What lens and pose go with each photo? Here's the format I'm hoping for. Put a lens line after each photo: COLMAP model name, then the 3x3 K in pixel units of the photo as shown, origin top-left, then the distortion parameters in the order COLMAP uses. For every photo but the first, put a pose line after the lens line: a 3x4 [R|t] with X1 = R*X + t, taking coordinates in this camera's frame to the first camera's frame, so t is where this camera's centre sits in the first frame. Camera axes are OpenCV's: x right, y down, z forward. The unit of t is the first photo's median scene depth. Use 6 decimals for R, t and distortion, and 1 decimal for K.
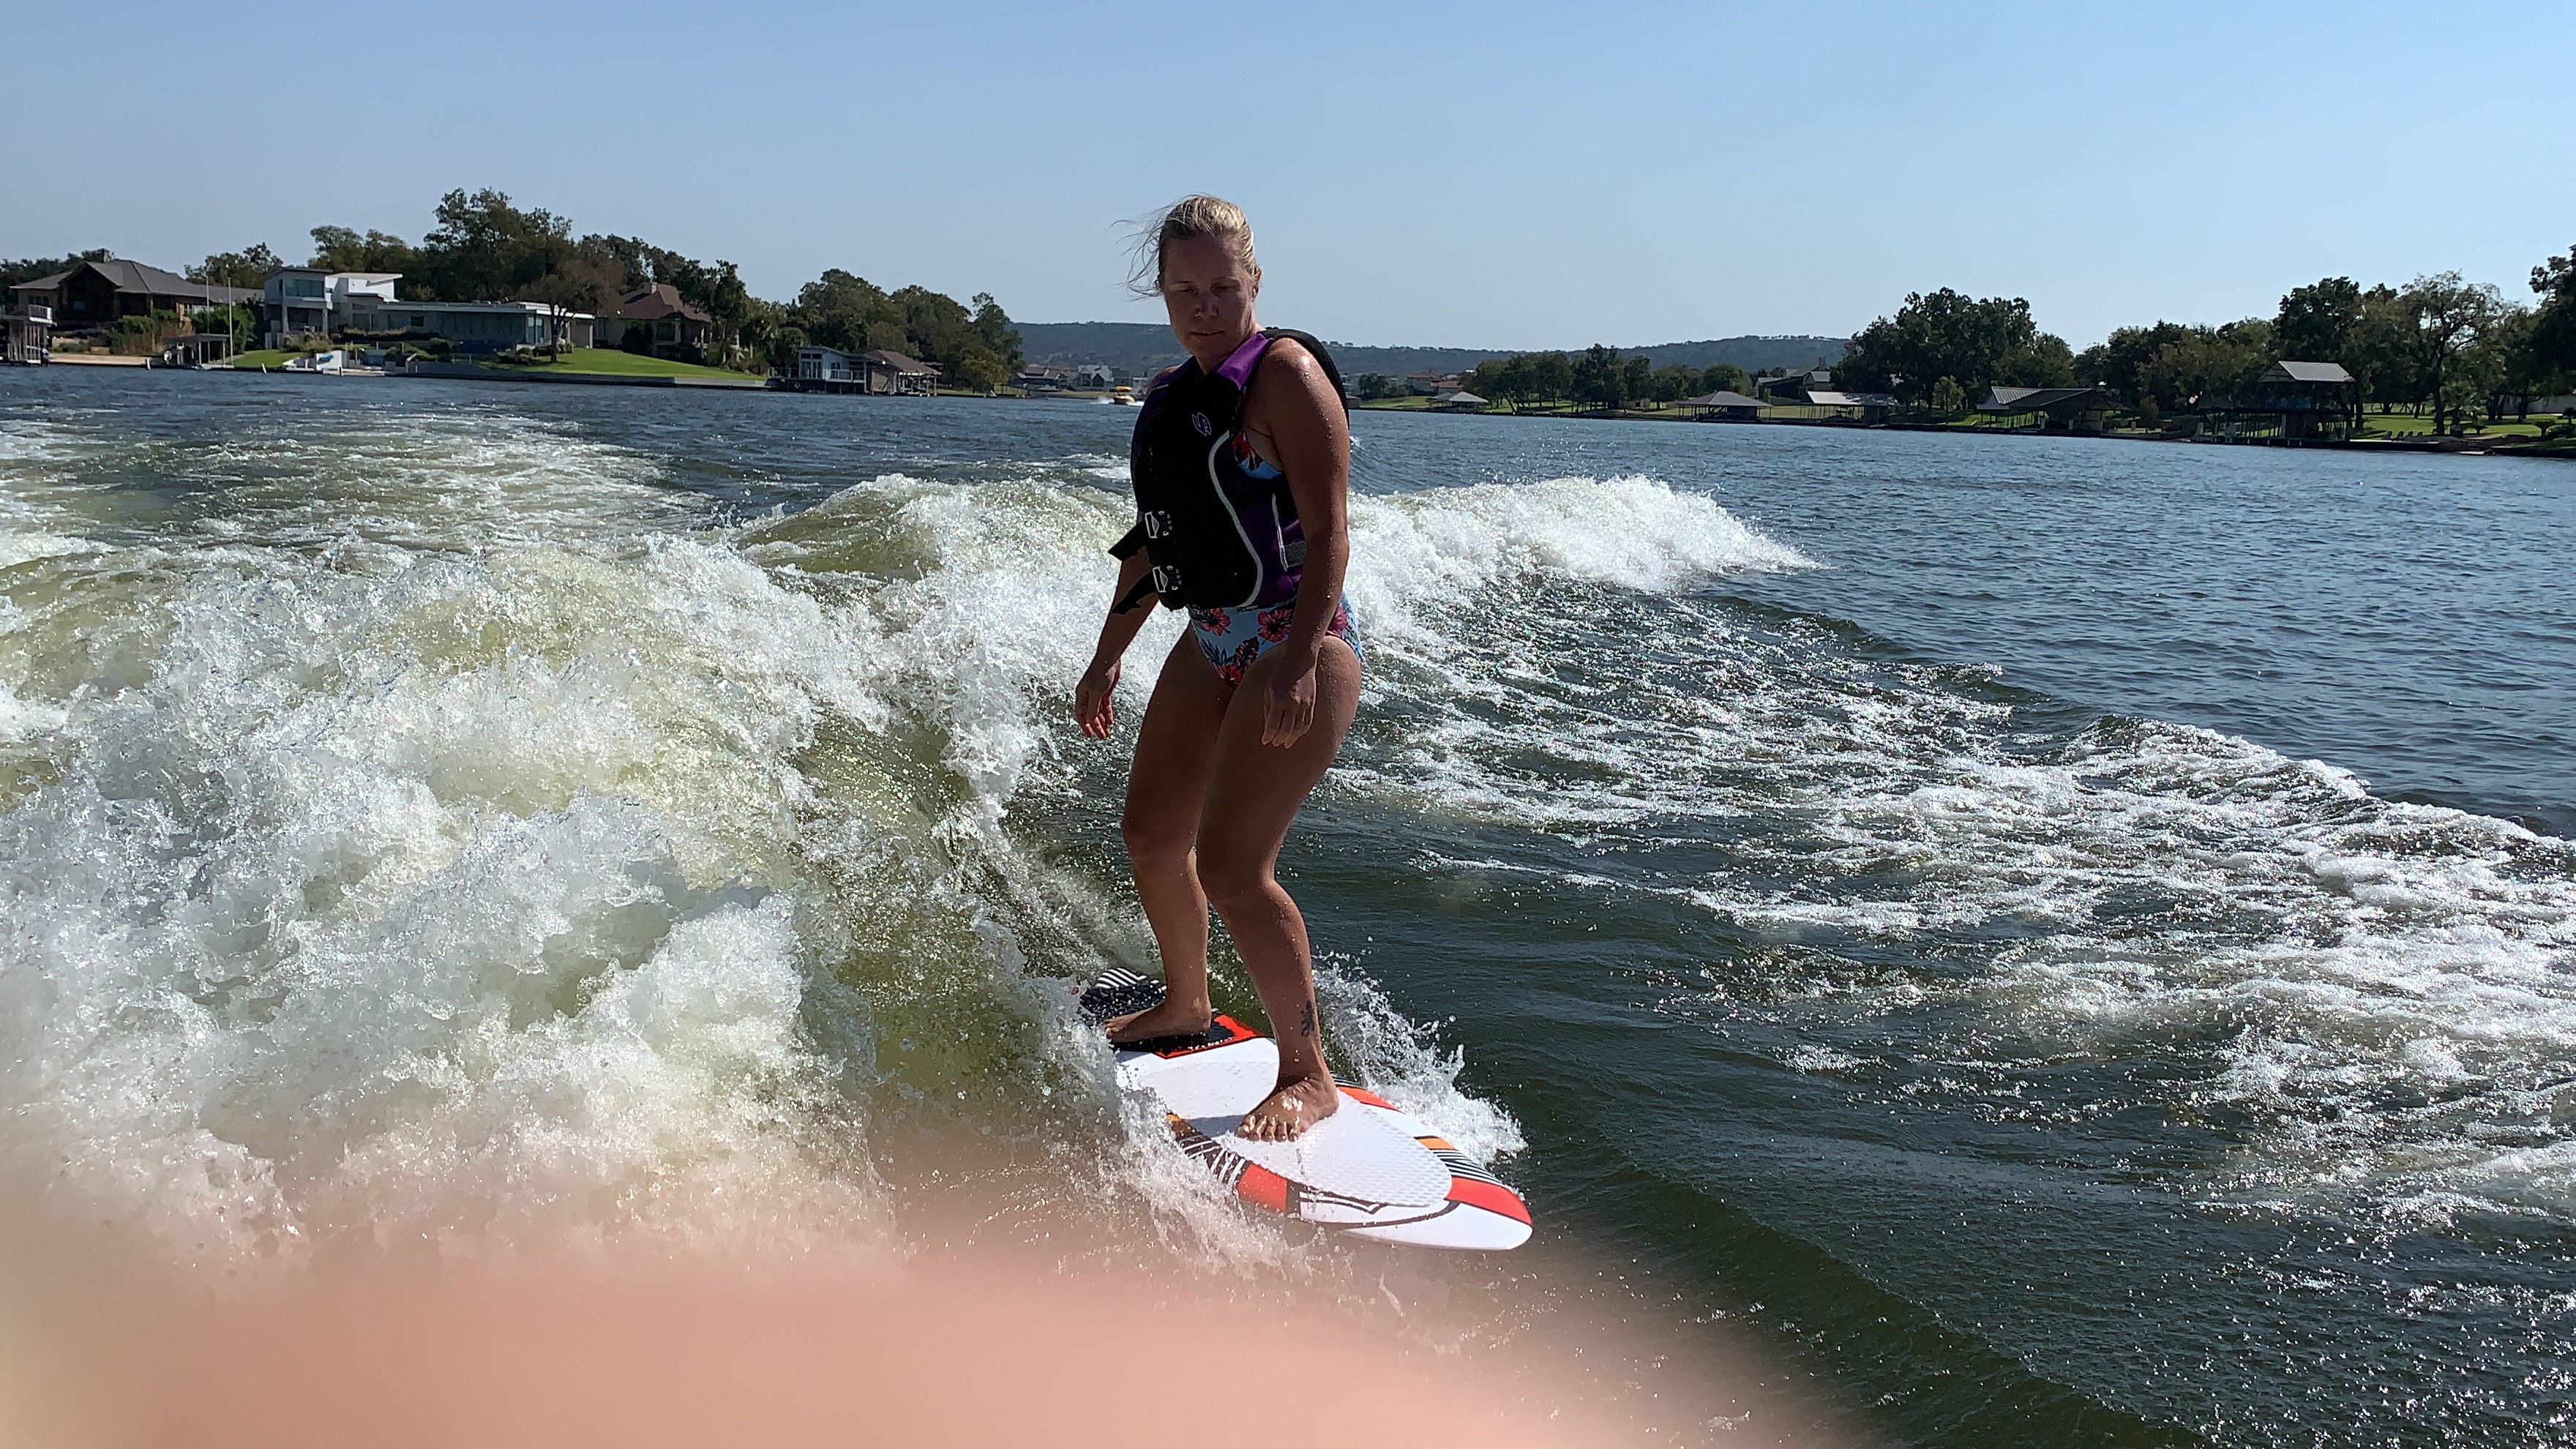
lens RADIAL K [[2170.5, 0, 1250.7], [0, 2170.5, 719.7], [0, 0, 1]] dist [0.108249, -0.287397]
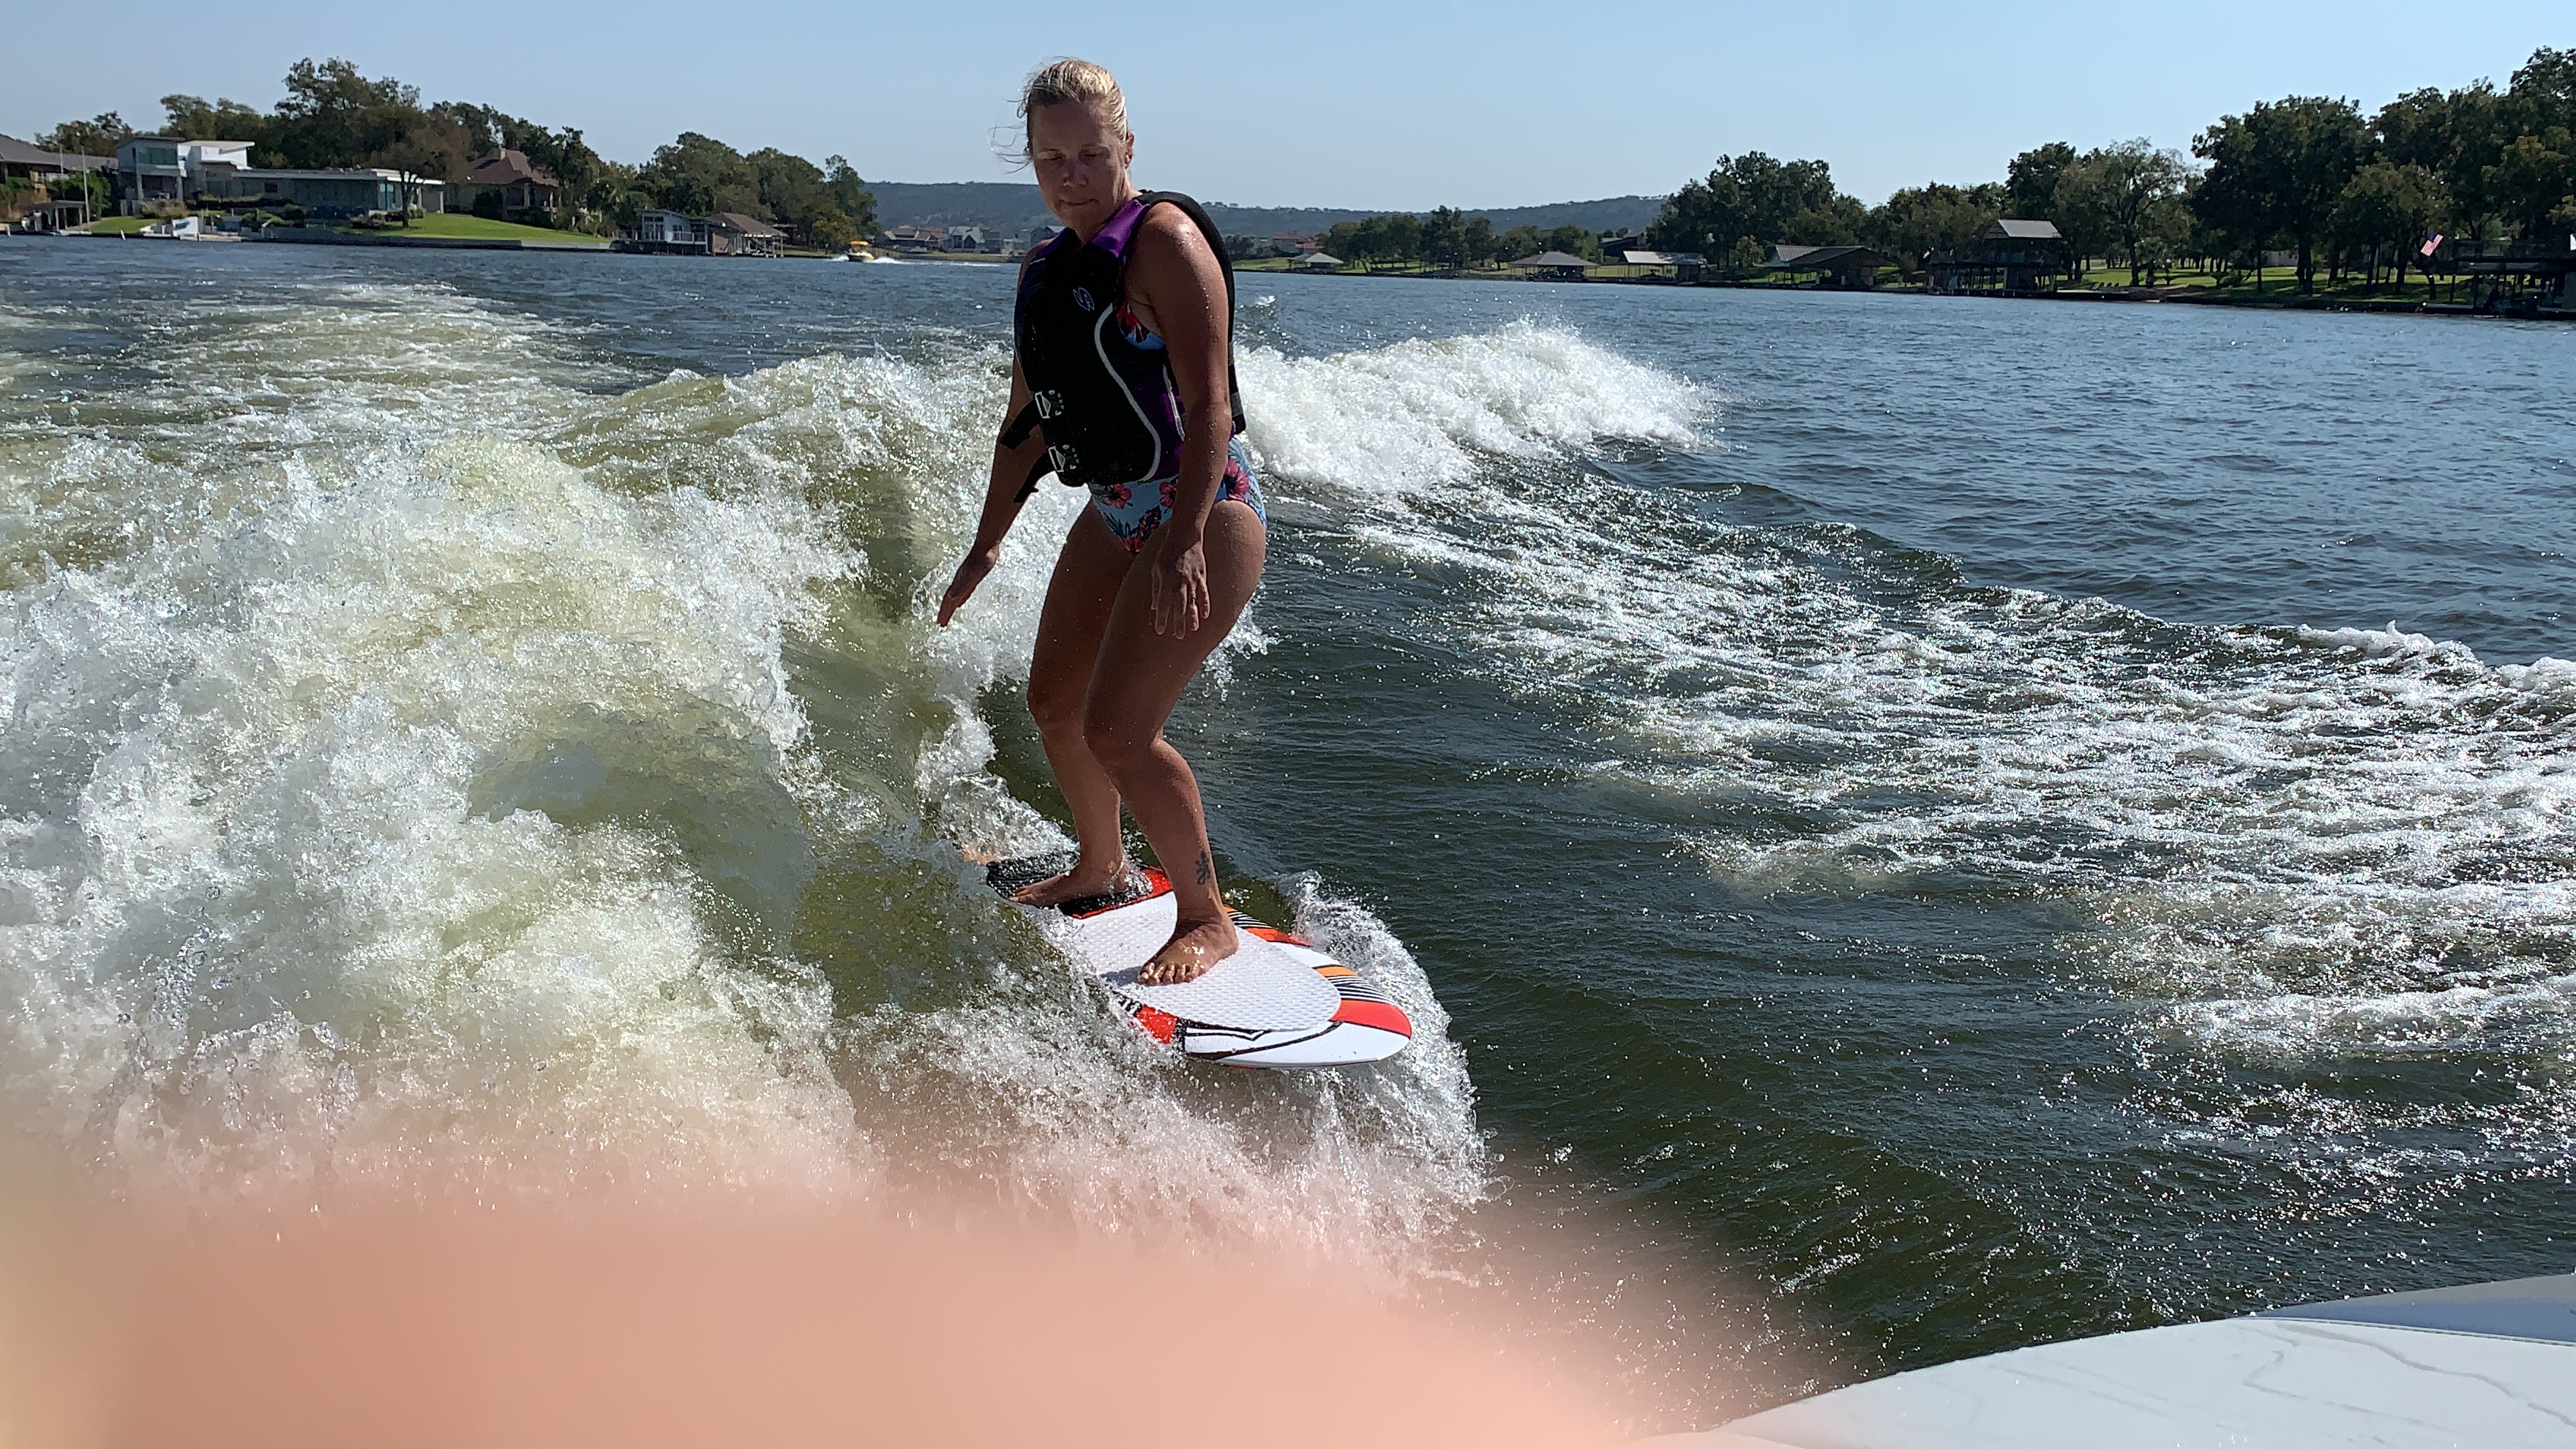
lens RADIAL K [[2186.4, 0, 1288.0], [0, 2186.4, 724.5], [0, 0, 1]] dist [-0.000218, -0.009298]
pose [[0.997840, -0.017978, 0.063177, 0.028561], [0.013975, 0.997900, 0.063245, 0.012191], [-0.064181, -0.062226, 0.995996, -0.072180]]
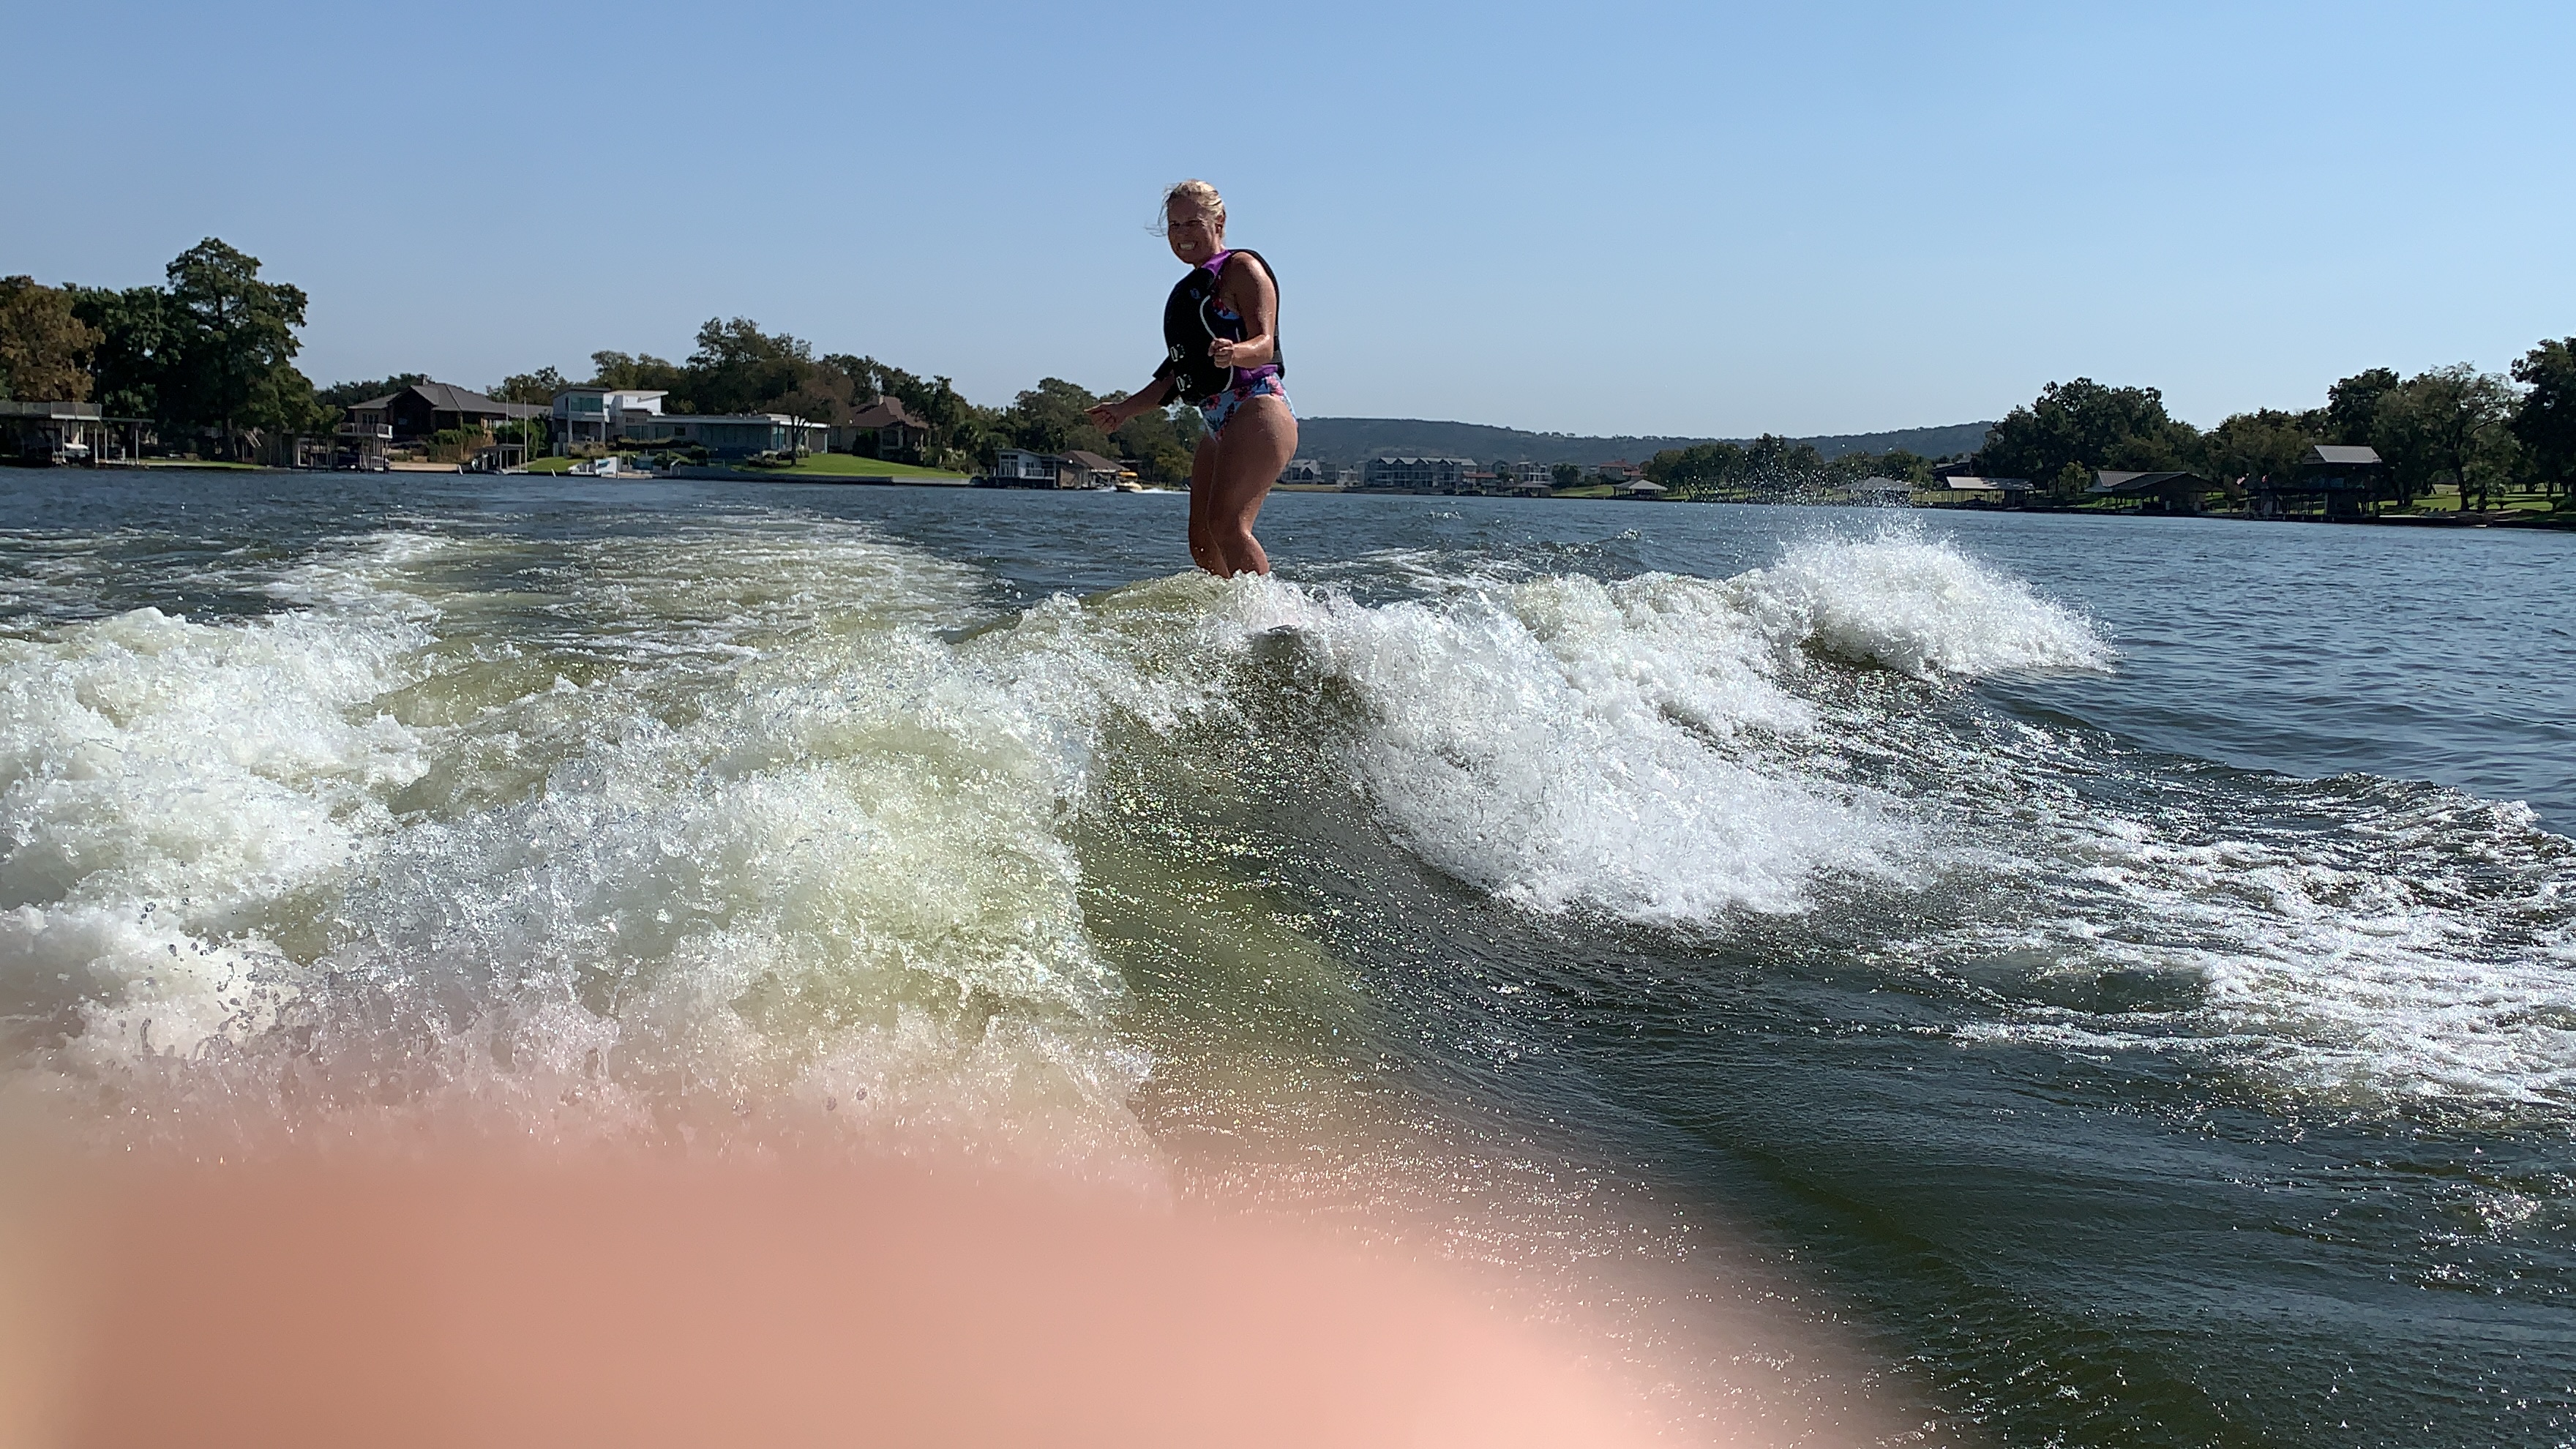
lens RADIAL K [[2170.5, 0, 1250.7], [0, 2170.5, 719.7], [0, 0, 1]] dist [0.108249, -0.287397]
pose [[0.994403, 0.000563, -0.105653, 0.041812], [-0.004949, 0.999136, -0.041262, 0.016673], [0.105539, 0.041554, 0.993547, -0.109427]]
